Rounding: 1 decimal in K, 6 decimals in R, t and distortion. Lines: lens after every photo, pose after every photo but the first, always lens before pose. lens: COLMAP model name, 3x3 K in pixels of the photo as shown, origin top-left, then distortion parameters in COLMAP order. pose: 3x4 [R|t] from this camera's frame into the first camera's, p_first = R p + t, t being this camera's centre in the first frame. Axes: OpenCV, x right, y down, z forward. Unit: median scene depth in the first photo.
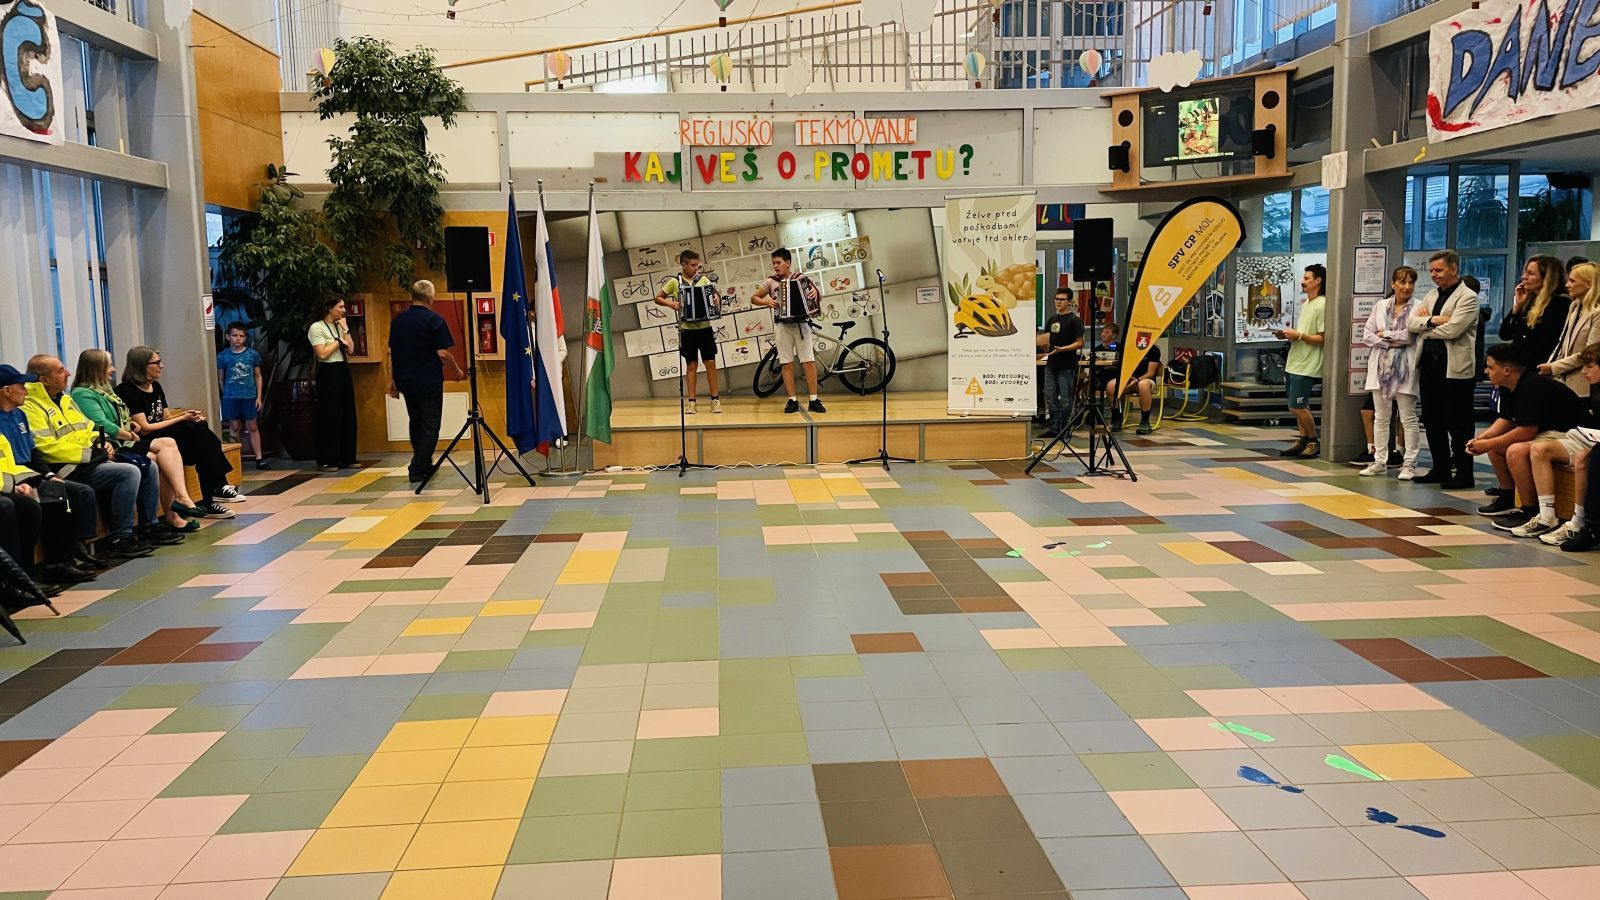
lens RADIAL K [[1151.4, 0, 799.1], [0, 1151.4, 442.6], [0, 0, 1]] dist [0.087699, -0.115637]
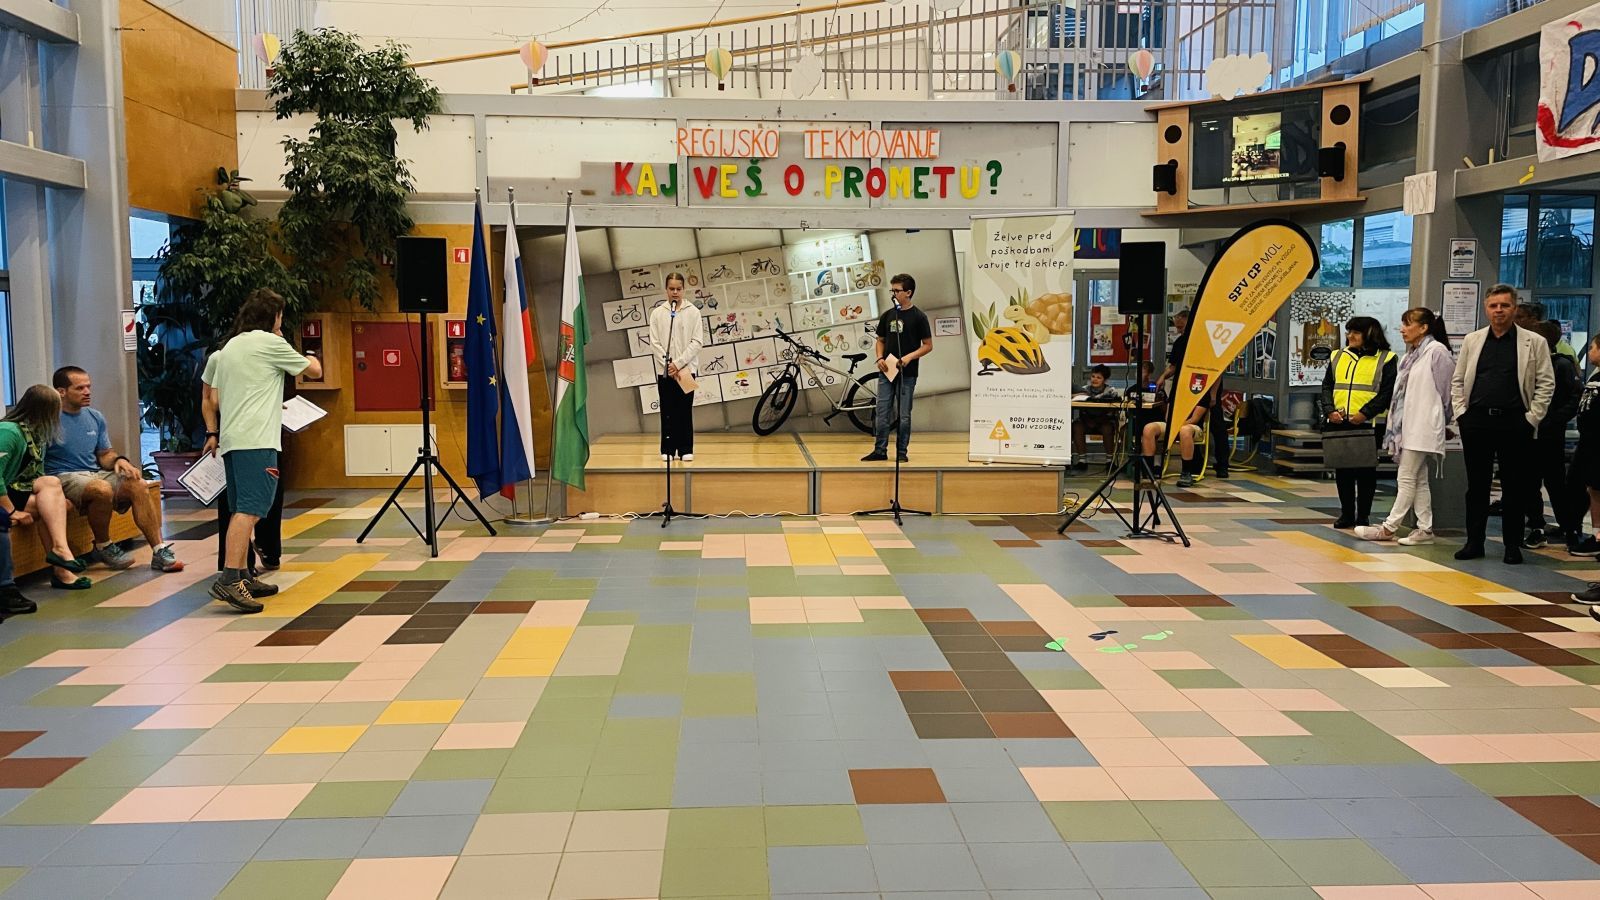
lens RADIAL K [[1153.4, 0, 794.0], [0, 1153.4, 448.0], [0, 0, 1]] dist [0.084483, -0.106184]
pose [[0.999672, 0.021064, -0.014597, 0.007101], [-0.021357, 0.999567, -0.020230, -0.013231], [0.014165, 0.020535, 0.999689, 0.106425]]
